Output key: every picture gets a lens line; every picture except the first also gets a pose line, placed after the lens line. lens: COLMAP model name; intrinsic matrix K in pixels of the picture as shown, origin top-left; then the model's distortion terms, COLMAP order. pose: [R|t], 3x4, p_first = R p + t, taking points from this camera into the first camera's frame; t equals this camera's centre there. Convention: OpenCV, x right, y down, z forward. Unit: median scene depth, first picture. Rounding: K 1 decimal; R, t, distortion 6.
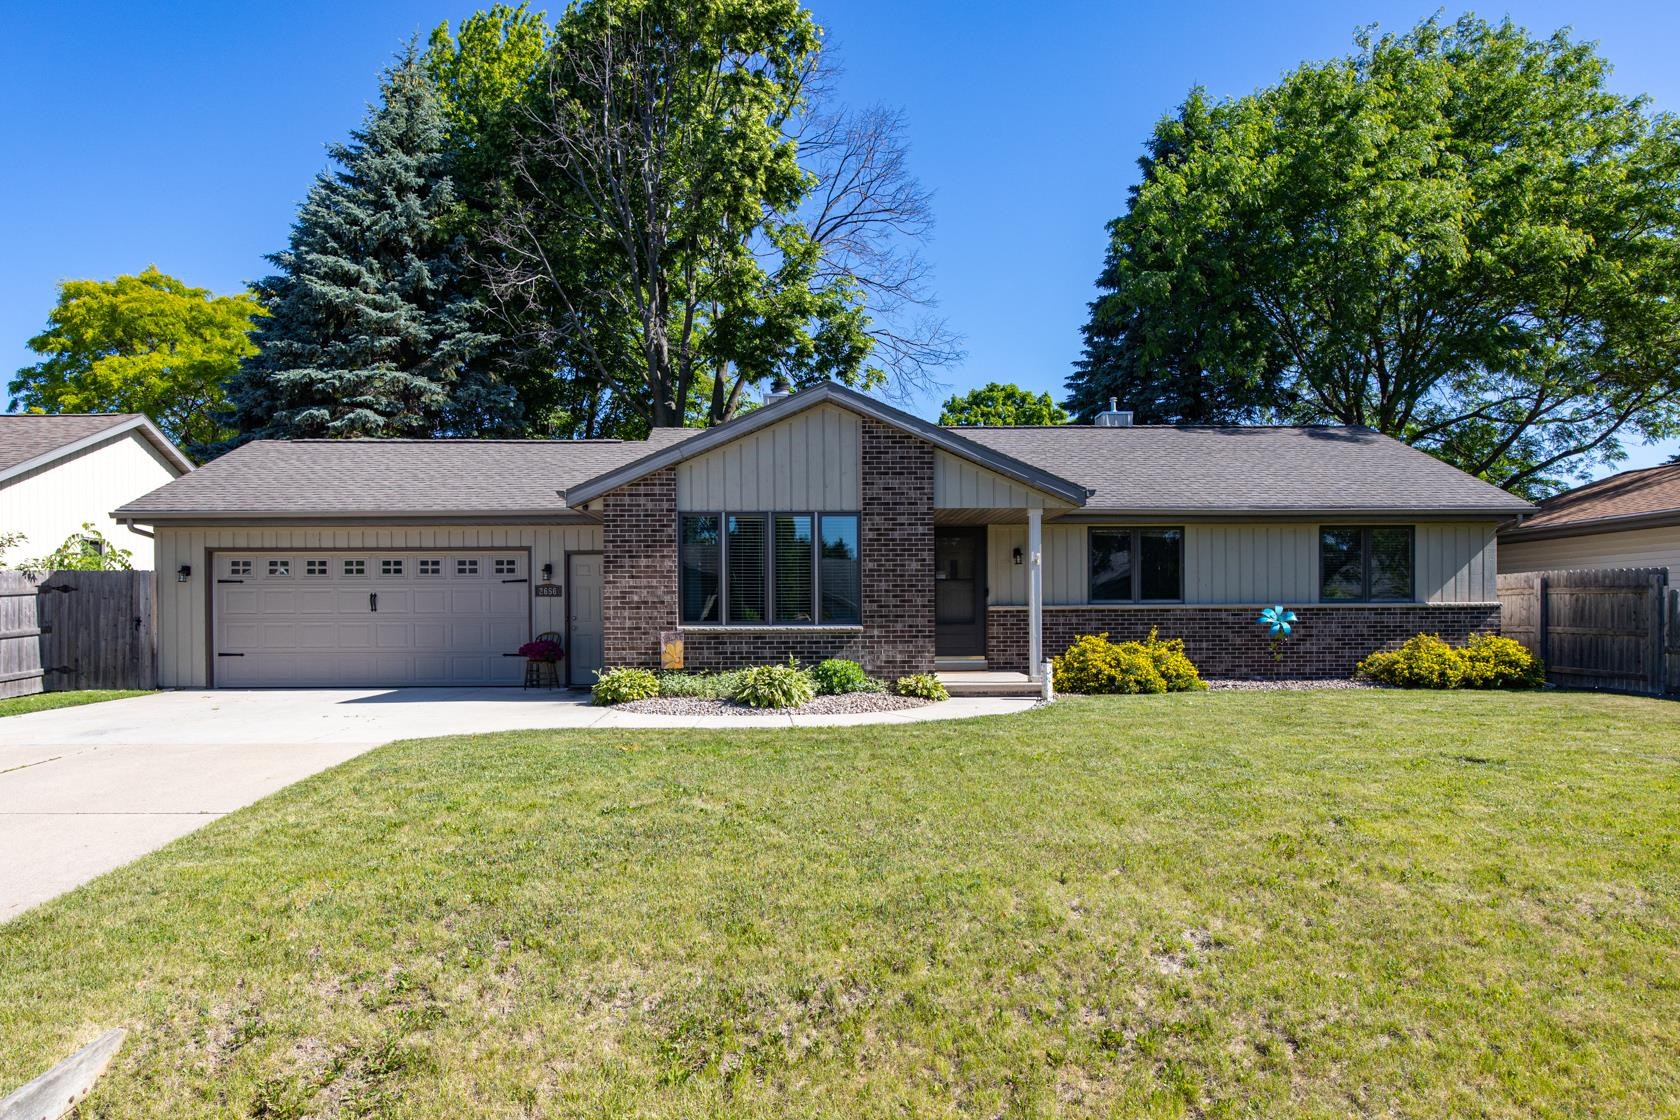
lens RADIAL K [[1120.8, 0, 840.4], [0, 1120.8, 597.3], [0, 0, 1]] dist [0.009969, -0.036620]
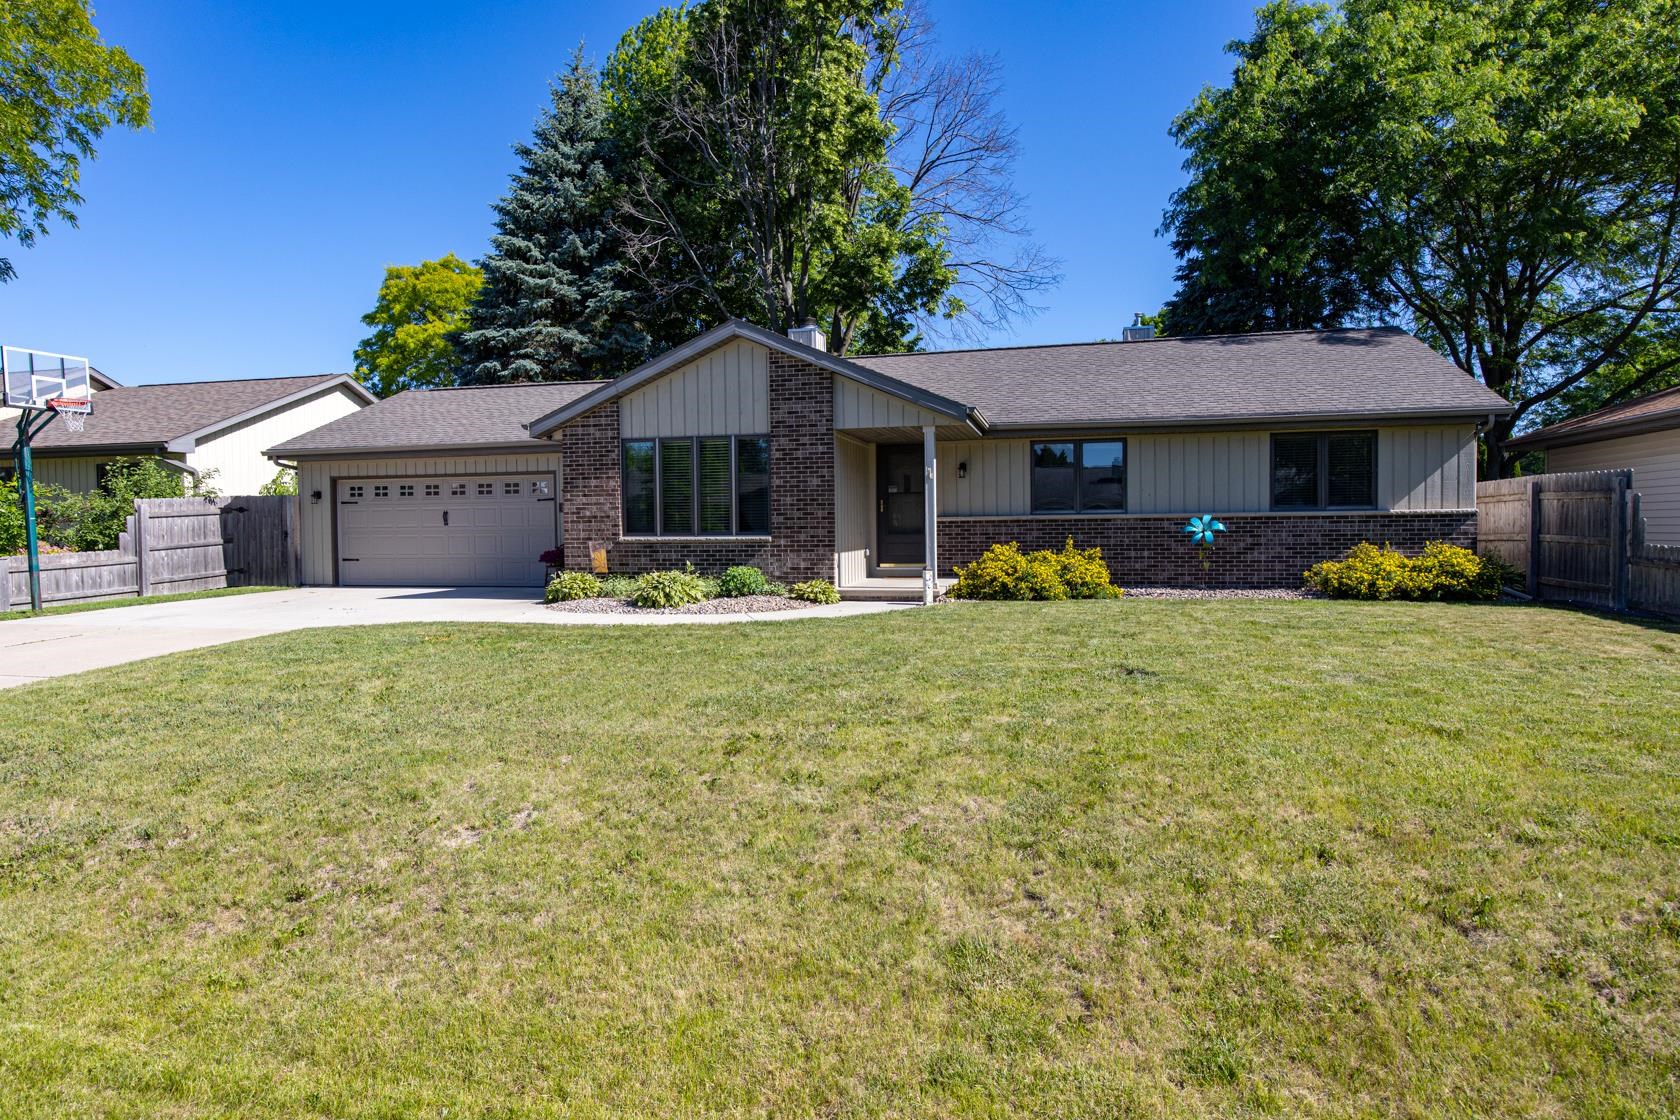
lens RADIAL K [[1003.4, 0, 805.3], [0, 1003.4, 534.1], [0, 0, 1]] dist [-0.007671, -0.001286]
pose [[0.962127, -0.003388, -0.272581, 0.274892], [0.010305, 0.999660, 0.023947, -0.000368], [0.272407, -0.025849, 0.961835, 0.038149]]
